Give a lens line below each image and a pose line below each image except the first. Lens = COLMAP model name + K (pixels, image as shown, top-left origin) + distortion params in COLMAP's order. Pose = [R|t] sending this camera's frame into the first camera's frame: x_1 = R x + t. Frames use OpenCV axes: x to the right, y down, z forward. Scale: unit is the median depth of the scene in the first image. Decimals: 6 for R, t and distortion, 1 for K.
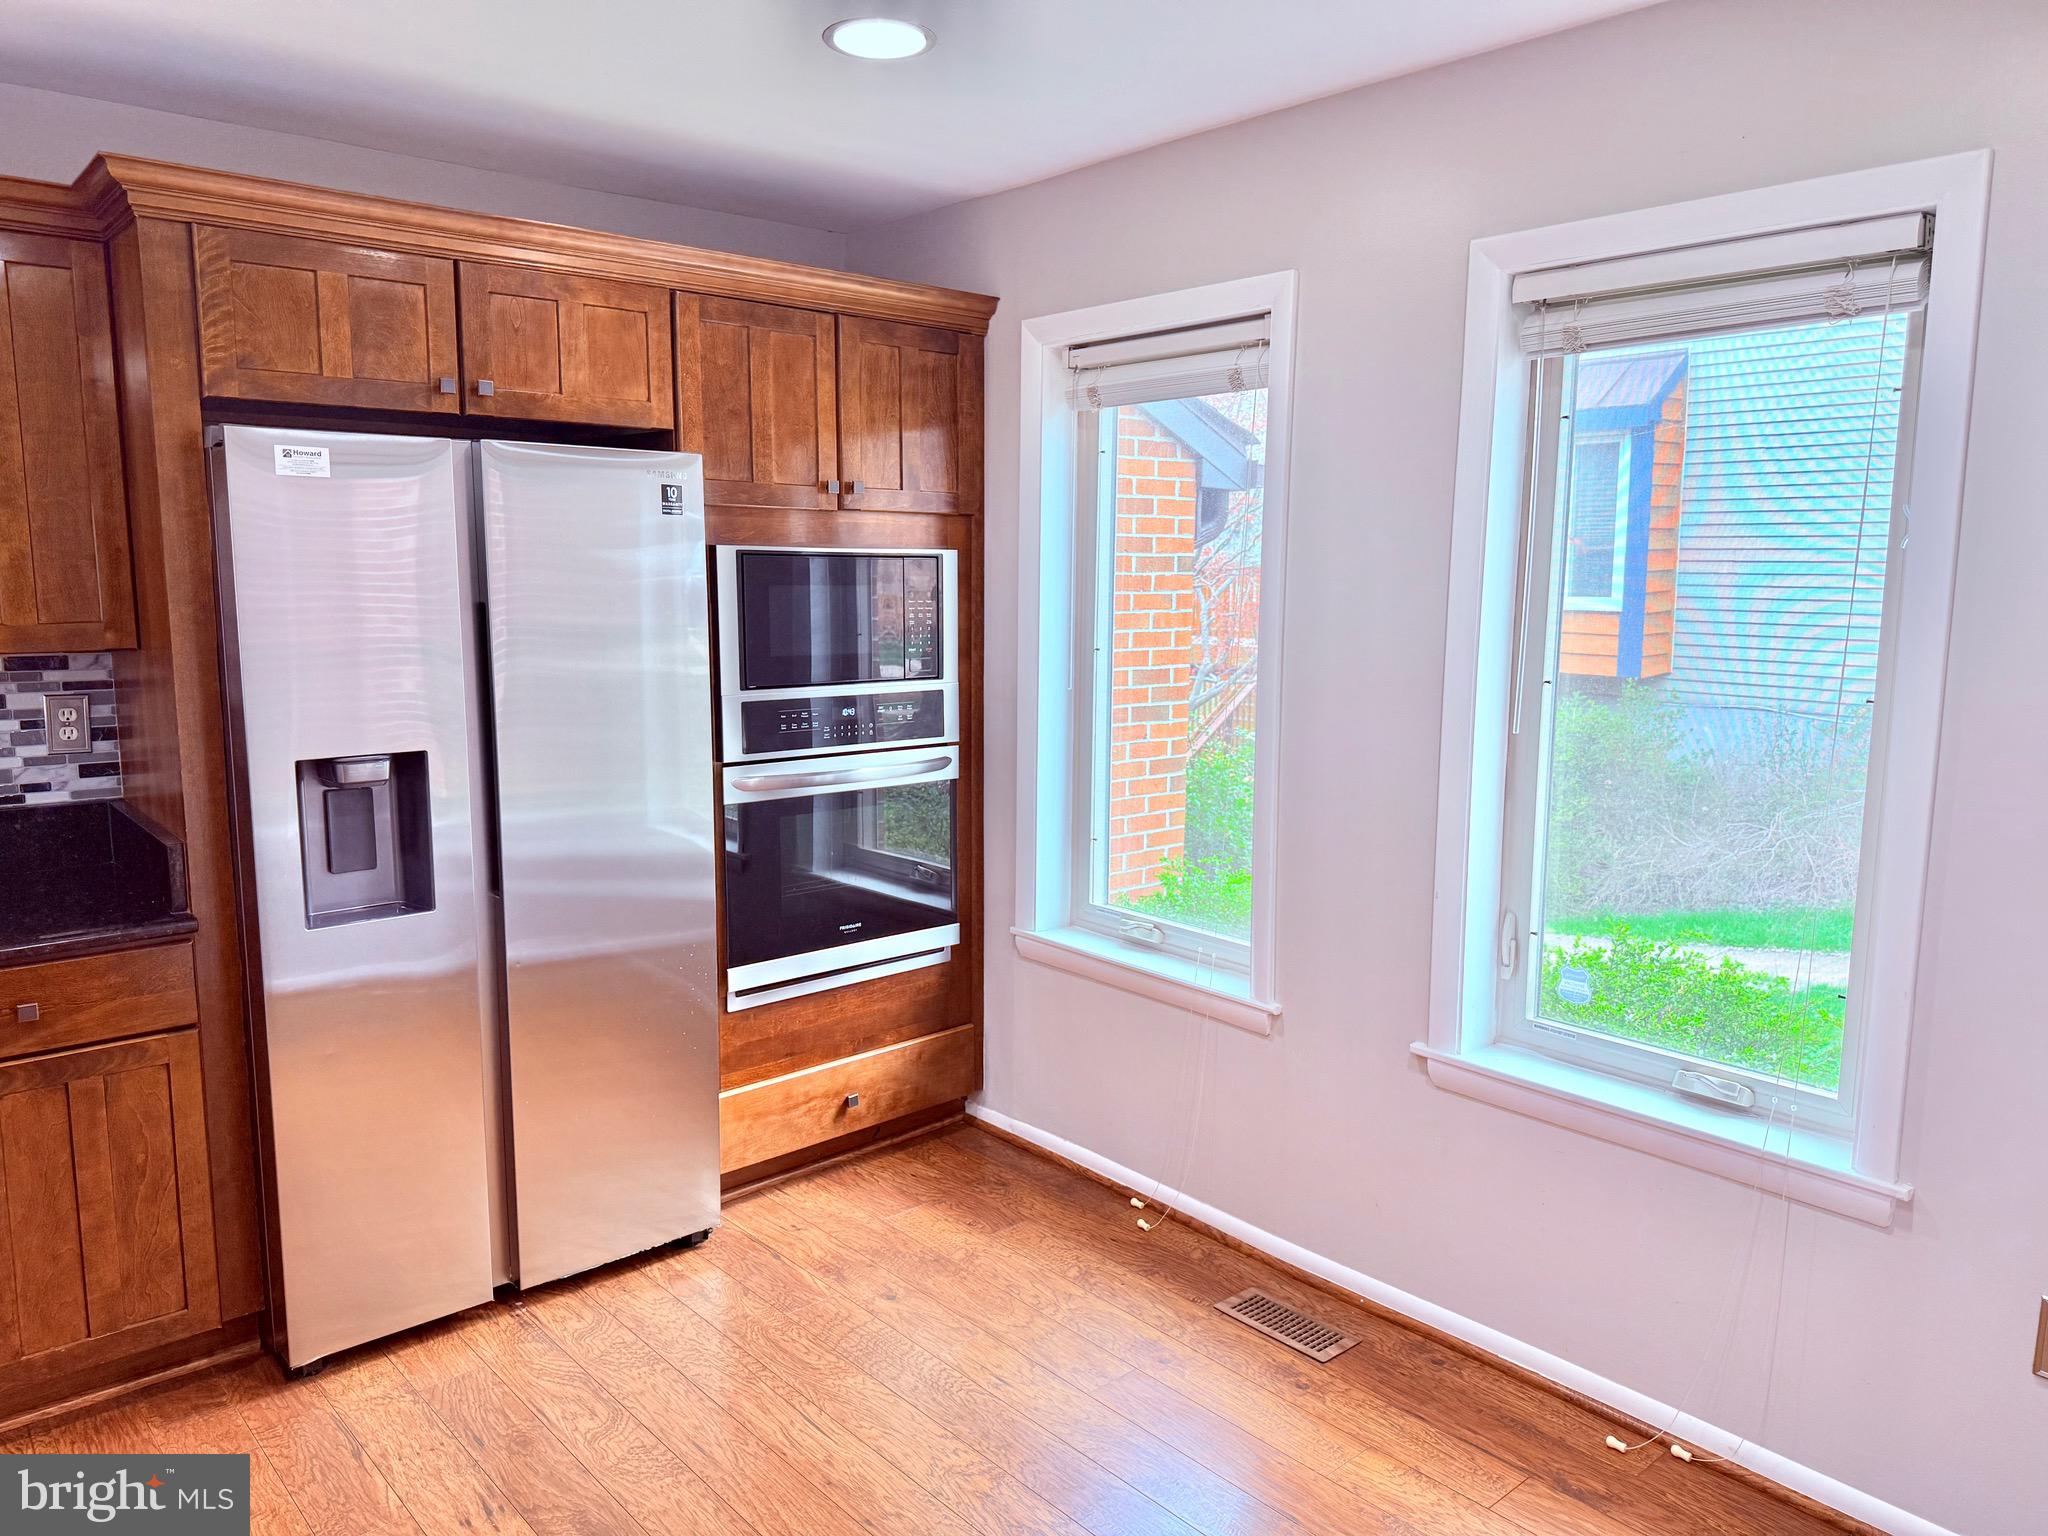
lens RADIAL K [[1416.7, 0, 1010.7], [0, 1416.7, 776.2], [0, 0, 1]] dist [0.047181, -0.074490]
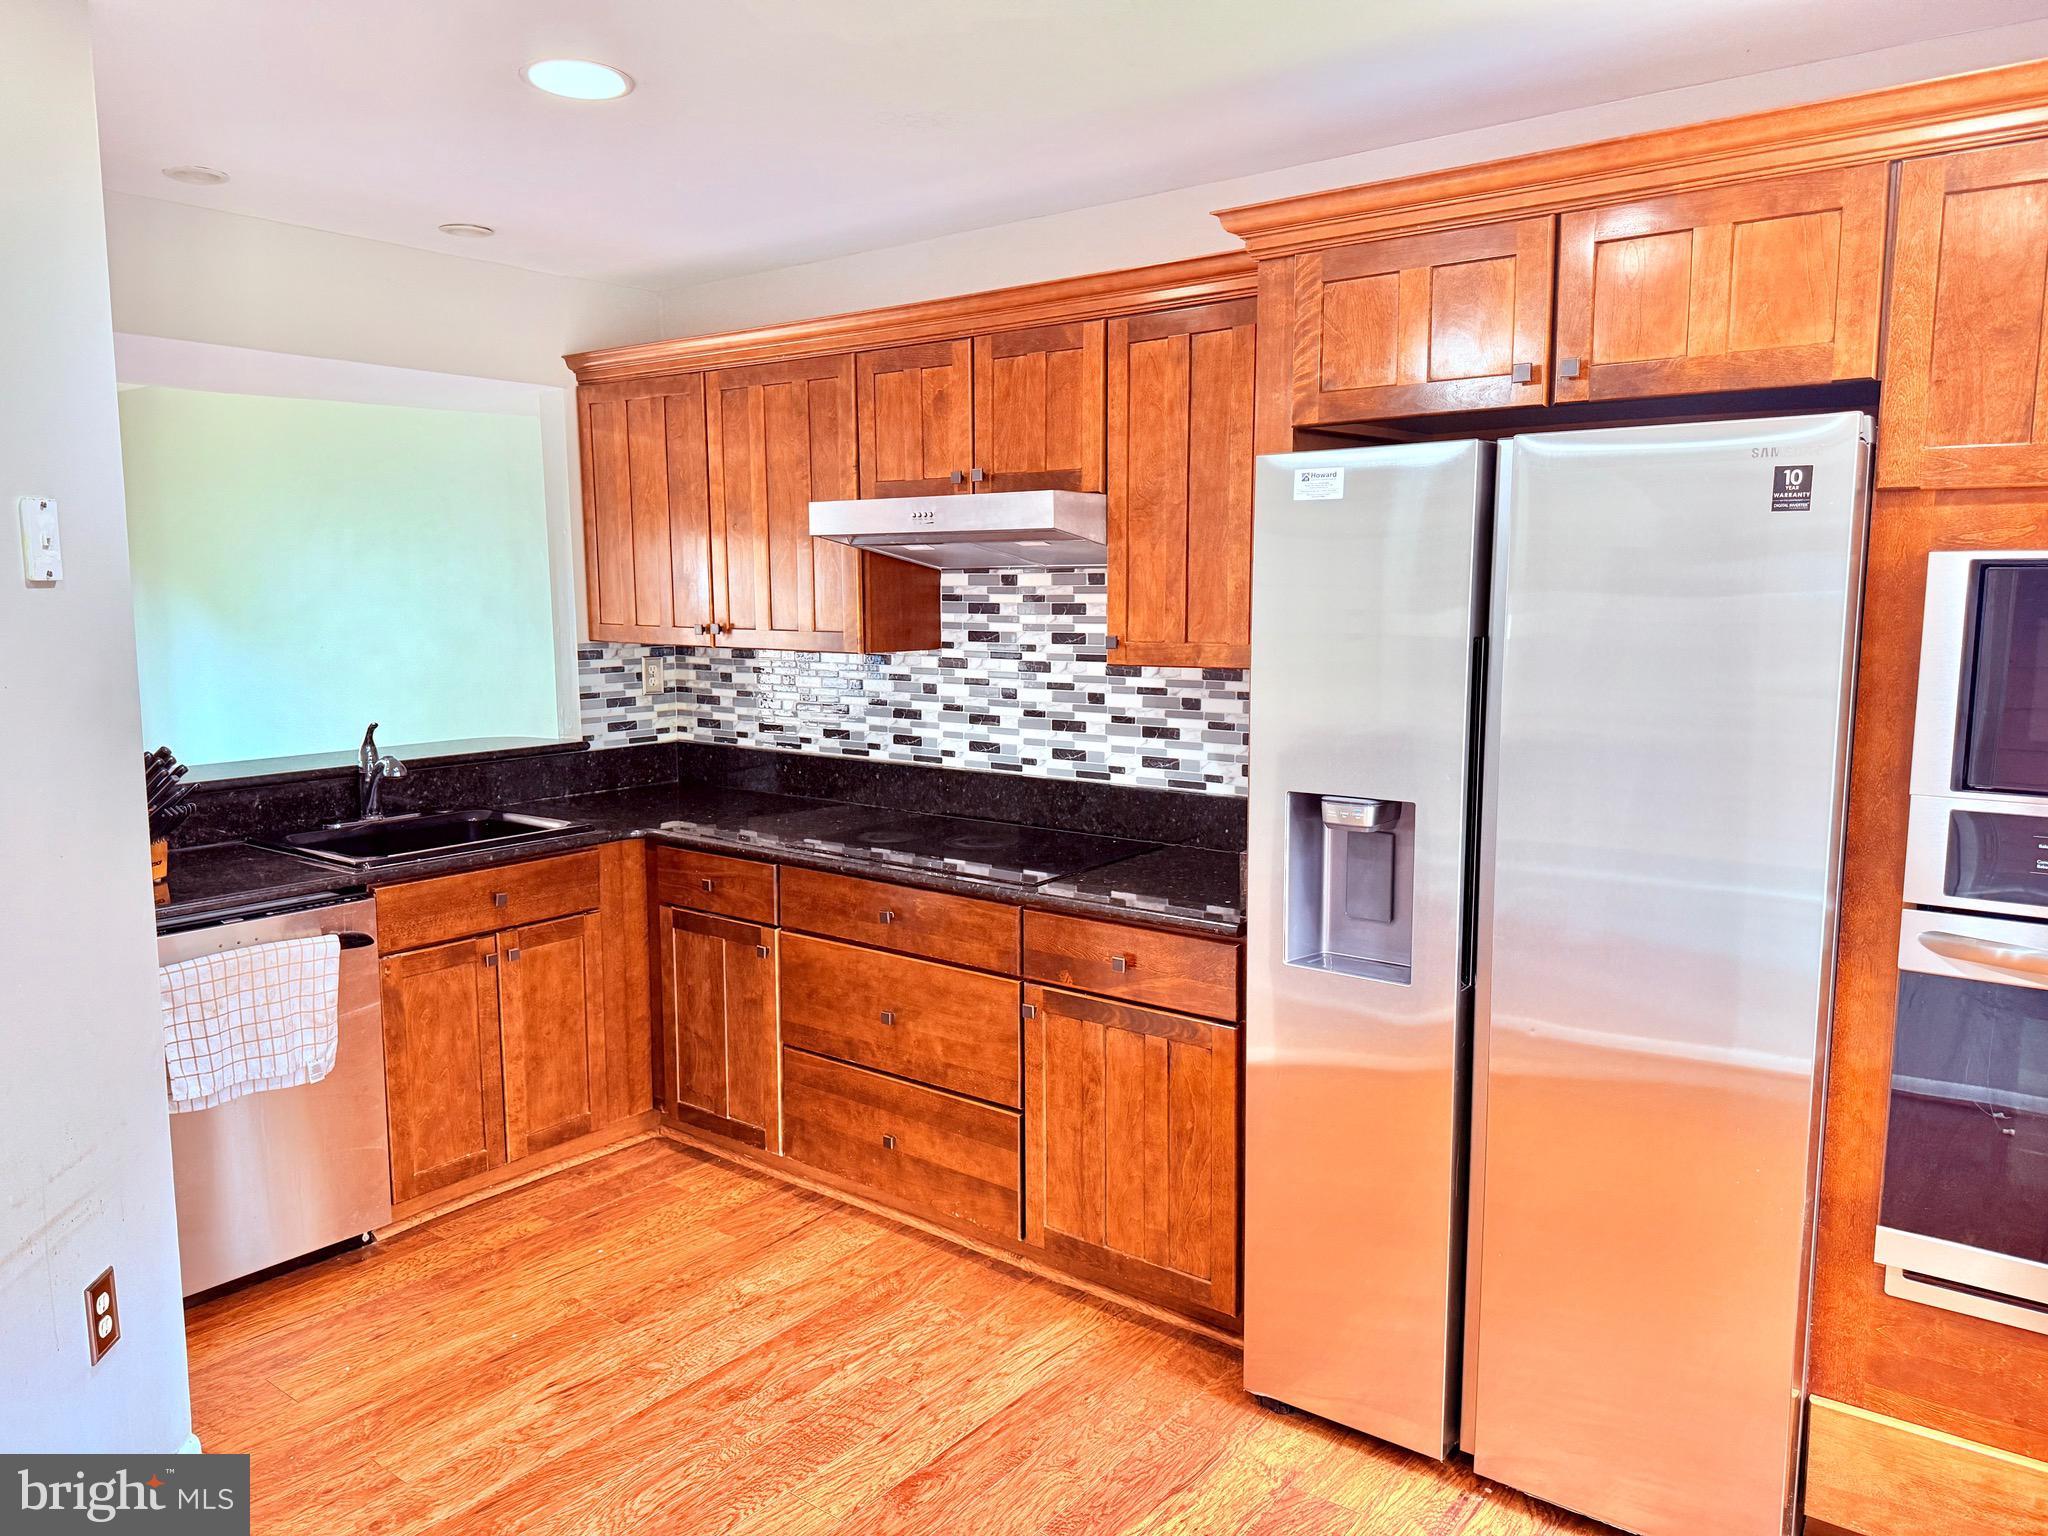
lens RADIAL K [[1416.7, 0, 1027.7], [0, 1416.7, 776.9], [0, 0, 1]] dist [0.047181, -0.074490]
pose [[0.195805, 0.121978, -0.973027, 0.356073], [-0.139539, 0.985603, 0.095475, -0.076319], [0.970664, 0.117081, 0.210006, 0.535663]]
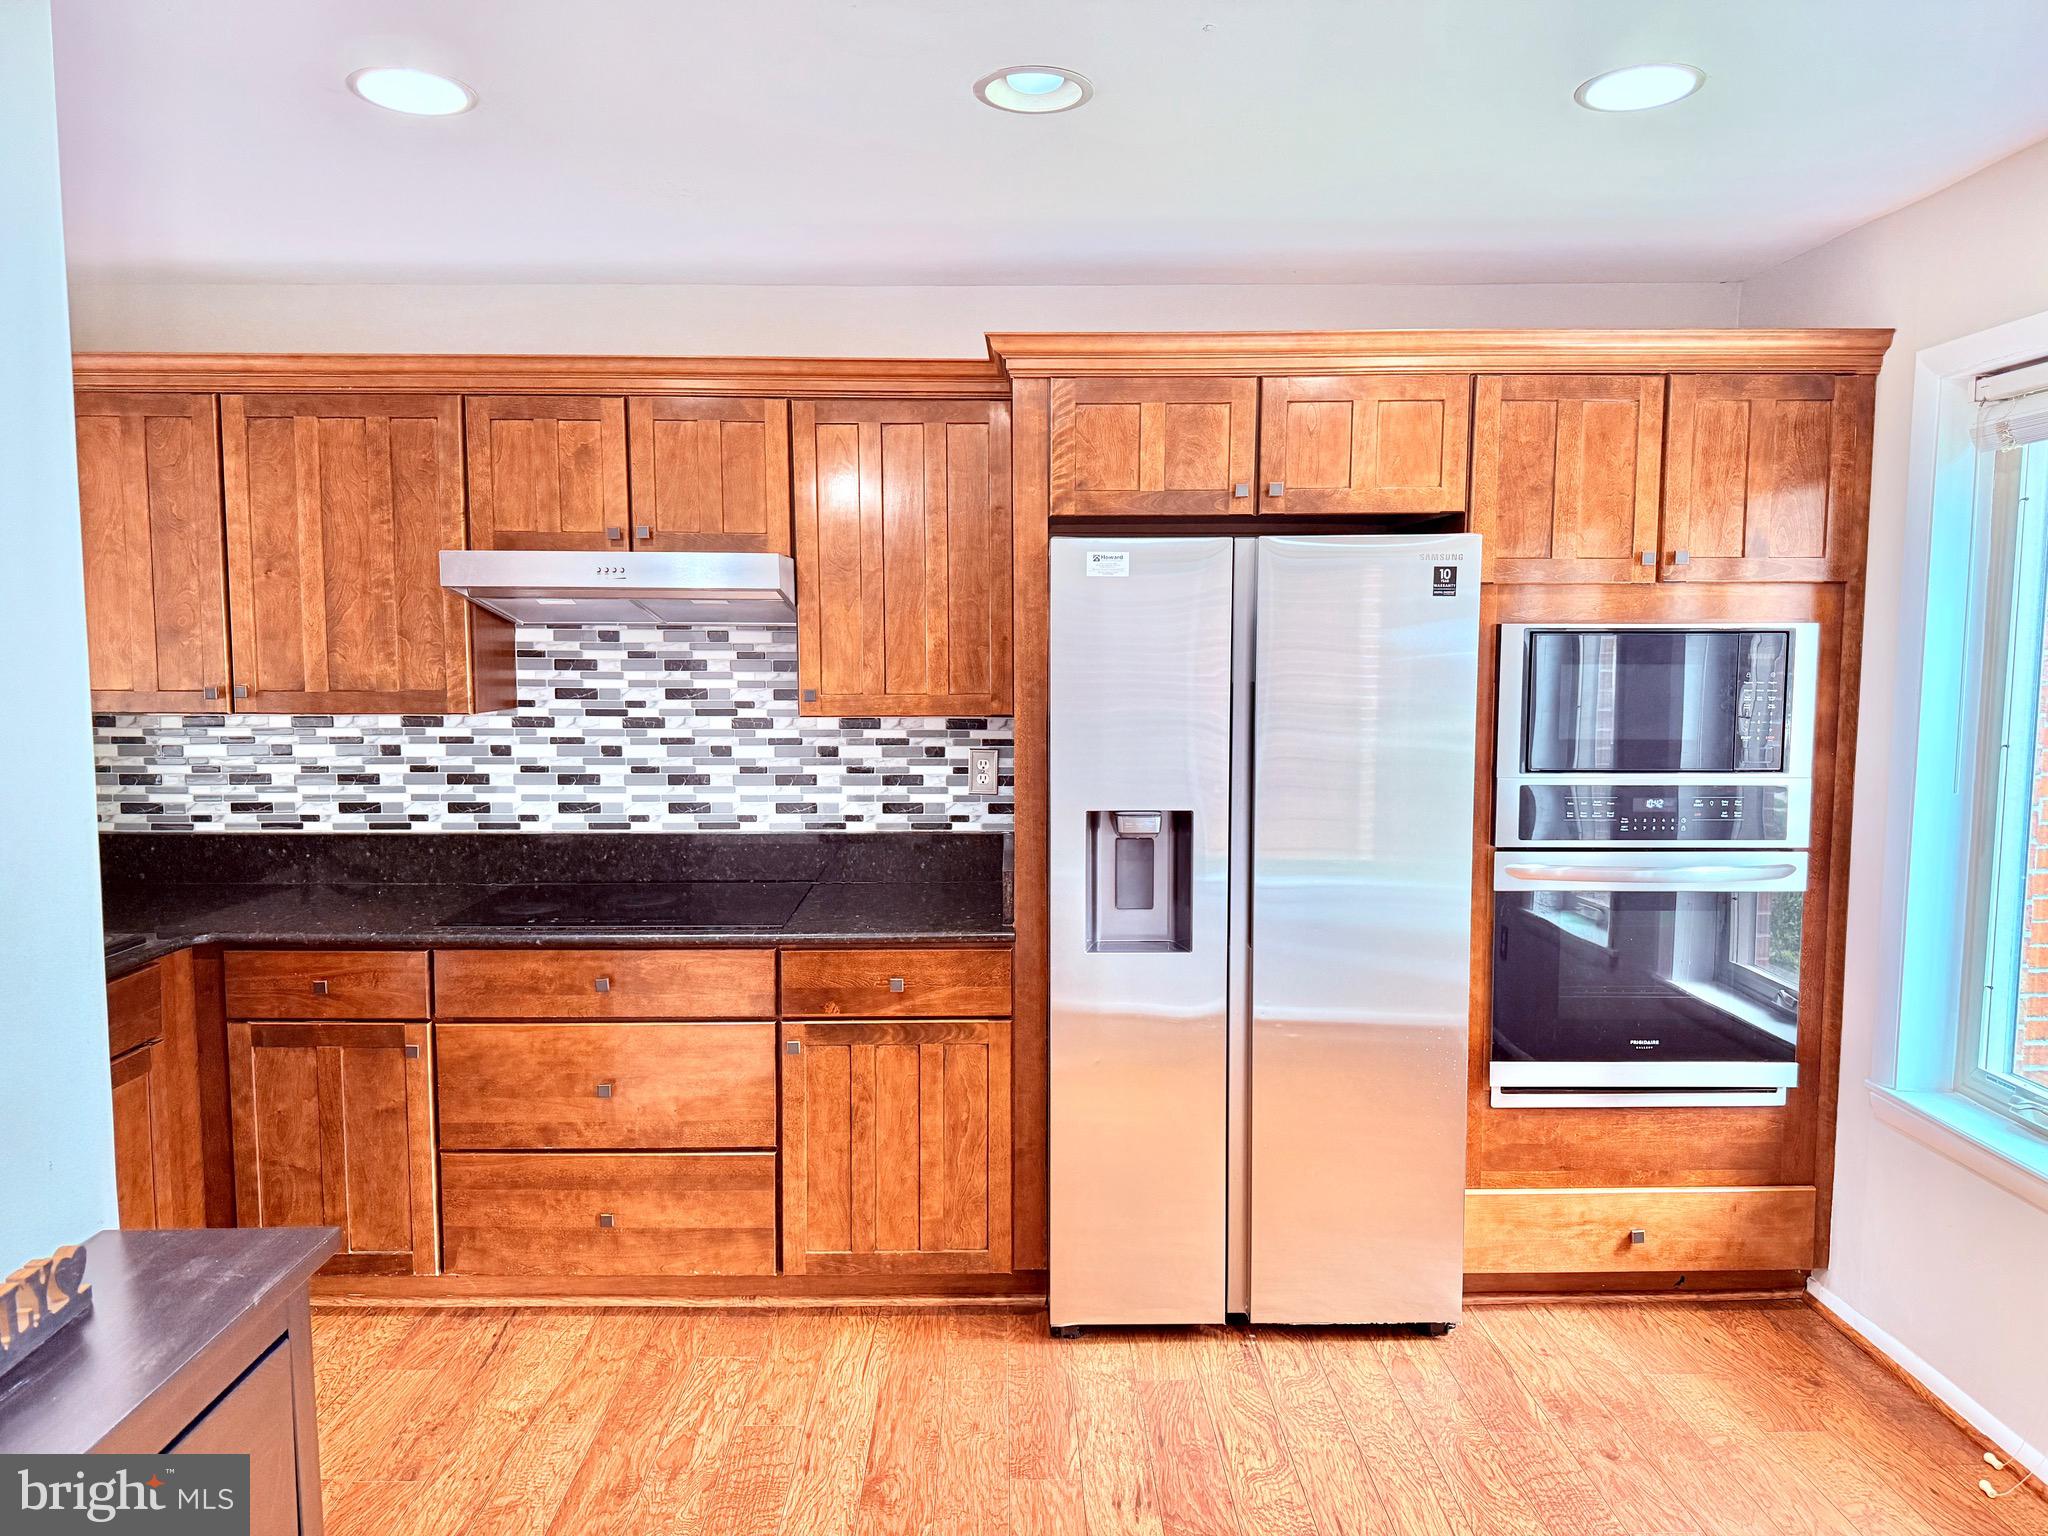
lens RADIAL K [[1416.7, 0, 1040.4], [0, 1416.7, 777.2], [0, 0, 1]] dist [0.047181, -0.074490]
pose [[0.756570, 0.055768, -0.651531, 0.210837], [-0.088959, 0.995872, -0.018058, -0.012822], [0.647834, 0.071622, 0.758407, 0.060001]]
